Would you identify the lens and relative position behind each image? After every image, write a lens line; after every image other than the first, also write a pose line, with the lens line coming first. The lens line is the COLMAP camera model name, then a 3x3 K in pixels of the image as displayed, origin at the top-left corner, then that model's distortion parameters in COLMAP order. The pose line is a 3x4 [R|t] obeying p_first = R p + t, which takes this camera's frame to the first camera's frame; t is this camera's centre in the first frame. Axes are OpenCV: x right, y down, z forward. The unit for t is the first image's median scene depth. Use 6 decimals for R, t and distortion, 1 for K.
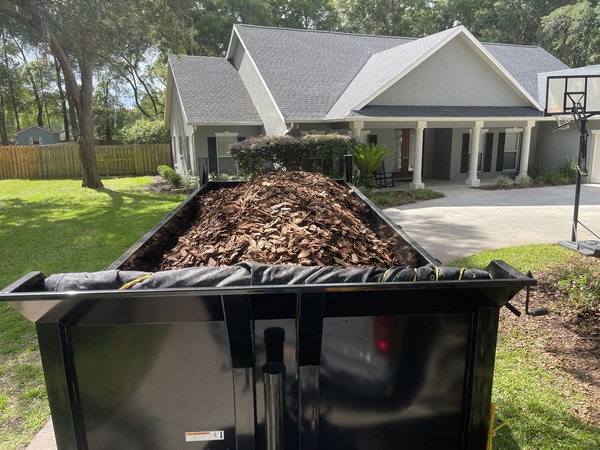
lens RADIAL K [[468.6, 0, 300.0], [0, 468.6, 225.0], [0, 0, 1]] dist [0.070299, -0.099636]
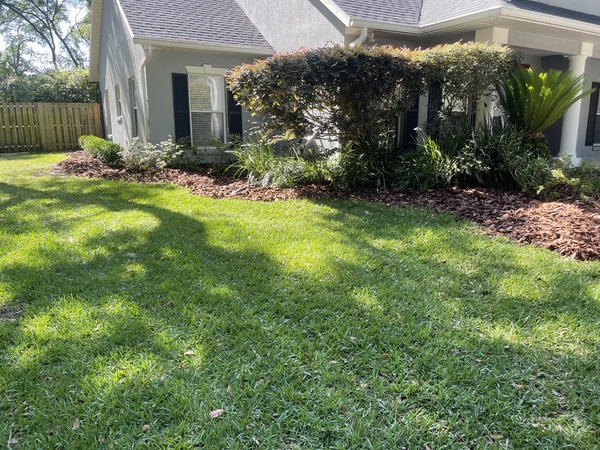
lens RADIAL K [[468.6, 0, 300.0], [0, 468.6, 225.0], [0, 0, 1]] dist [0.070299, -0.099636]
pose [[0.992257, -0.011973, 0.123620, -0.098688], [0.010135, 0.999829, 0.015490, -0.018053], [-0.123784, -0.014117, 0.992209, 0.366110]]
